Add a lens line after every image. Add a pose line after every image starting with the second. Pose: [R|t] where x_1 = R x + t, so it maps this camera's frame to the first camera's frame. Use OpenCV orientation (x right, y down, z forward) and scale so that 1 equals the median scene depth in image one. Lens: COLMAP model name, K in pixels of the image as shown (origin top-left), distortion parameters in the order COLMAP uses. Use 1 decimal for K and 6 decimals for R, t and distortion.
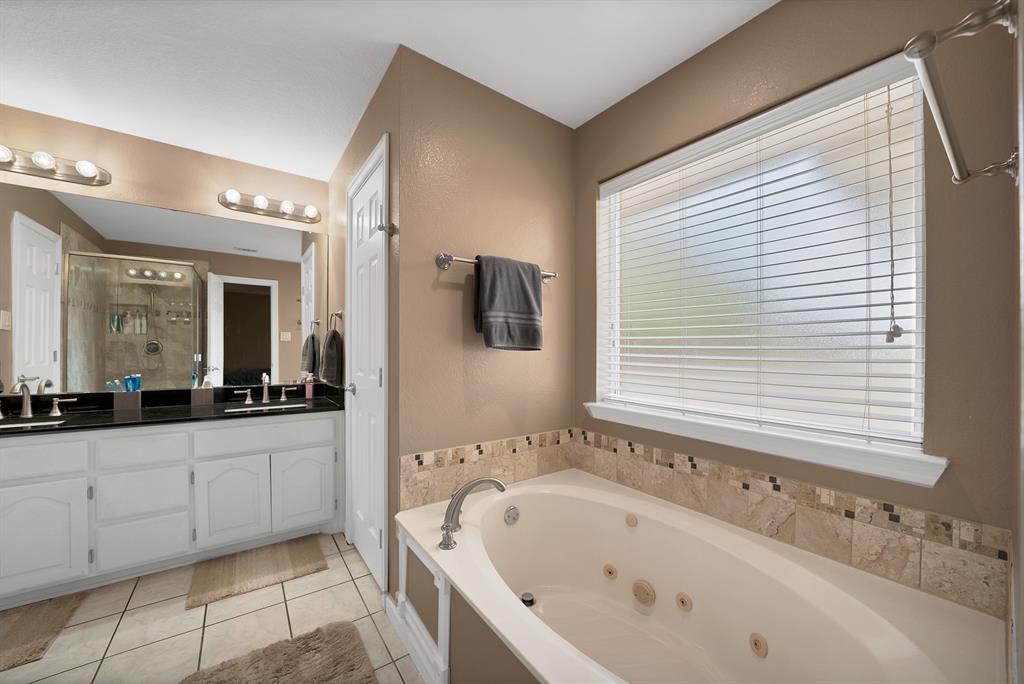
lens RADIAL K [[375.2, 0, 498.3], [0, 375.2, 344.9], [0, 0, 1]] dist [-0.013290, 0.000280]
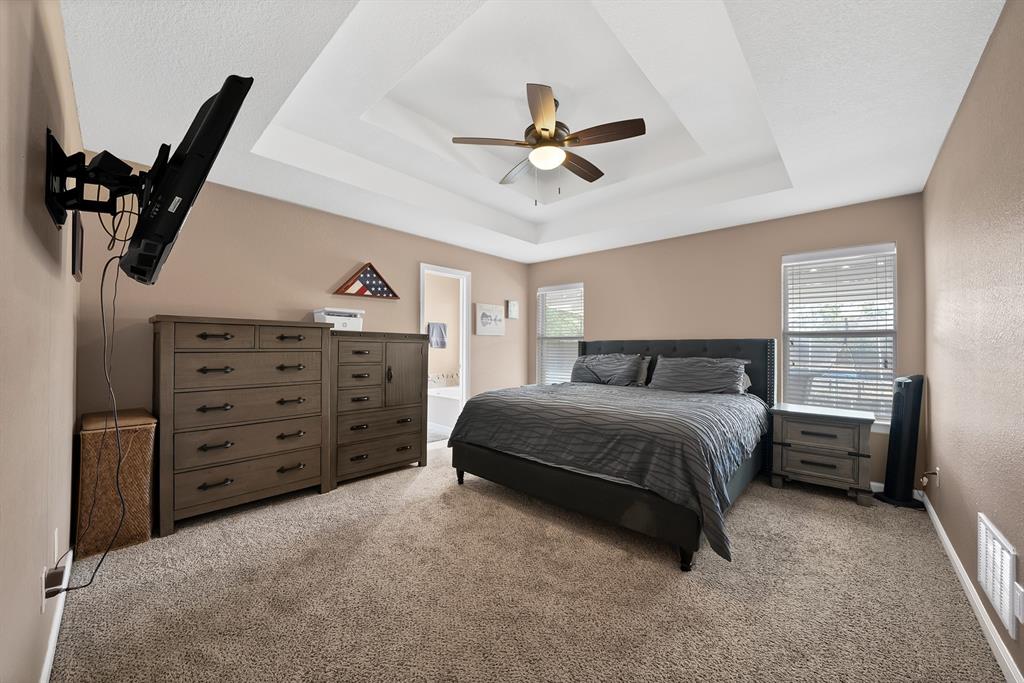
lens RADIAL K [[375.2, 0, 498.3], [0, 375.2, 344.4], [0, 0, 1]] dist [-0.013290, 0.000280]
pose [[0.981418, -0.001685, 0.191874, -0.077474], [0.000922, 0.999991, 0.004064, -0.035927], [-0.191879, -0.003812, 0.981411, -2.399804]]
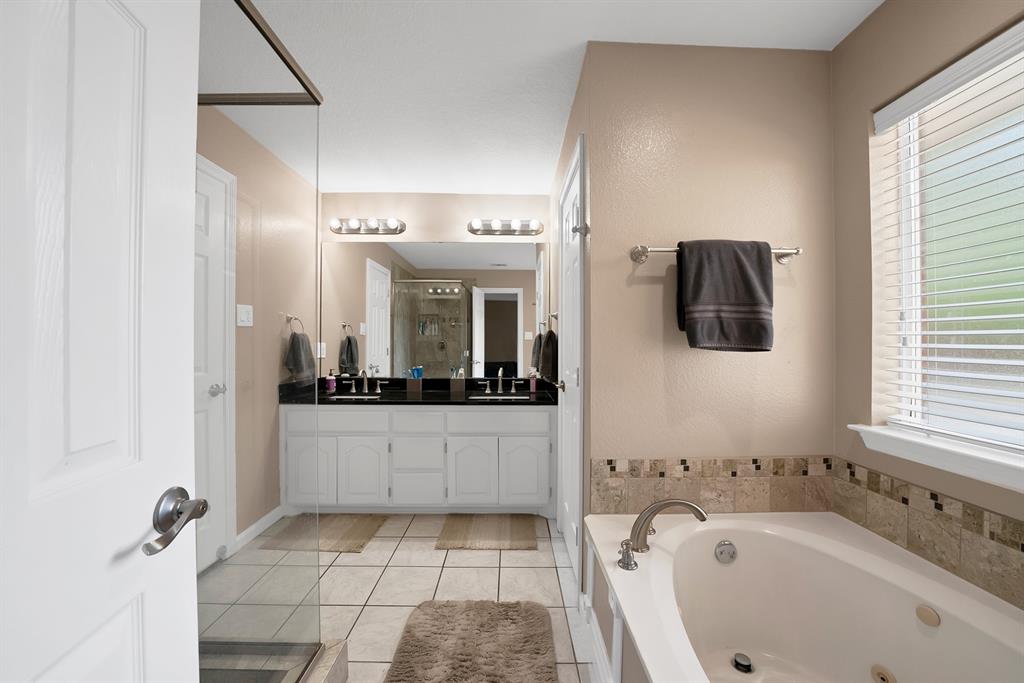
lens RADIAL K [[371.6, 0, 512.0], [0, 371.6, 341.5], [0, 0, 1]] dist [-0.015382, 0.000267]
pose [[0.827184, -0.007269, -0.561885, 0.096254], [0.007251, 0.999971, -0.002263, -0.007471], [0.561885, -0.002202, 0.827212, 0.063683]]
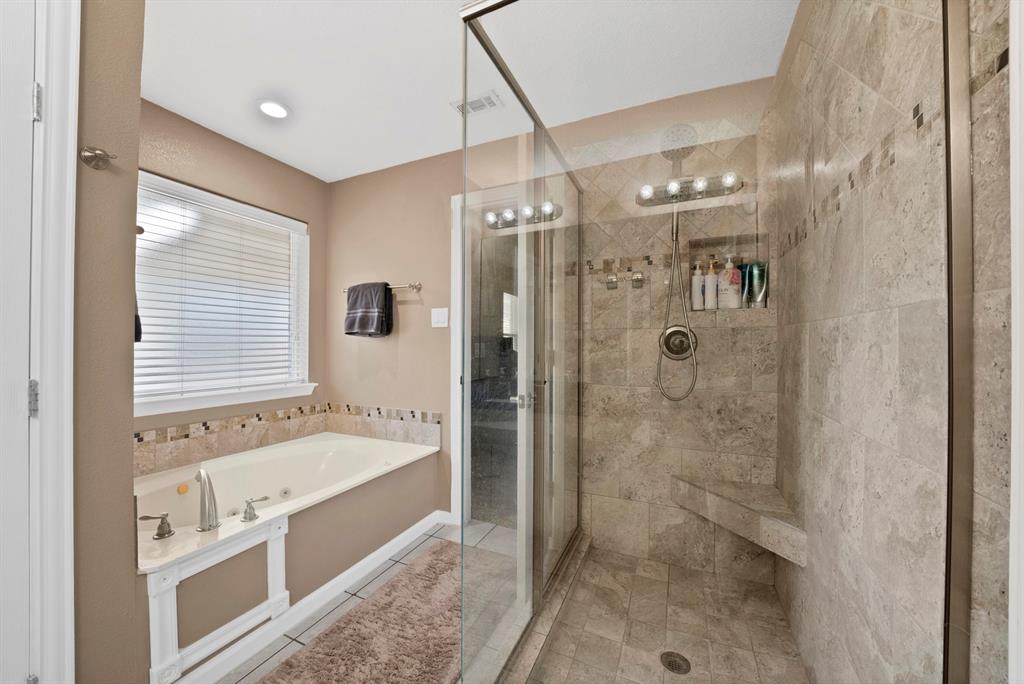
lens RADIAL K [[371.6, 0, 512.0], [0, 371.6, 342.0], [0, 0, 1]] dist [-0.015382, 0.000267]
pose [[-0.508865, -0.001309, 0.860845, -0.975883], [-0.011815, 0.999915, -0.005464, 0.003129], [-0.860765, -0.012952, -0.508837, 0.592492]]
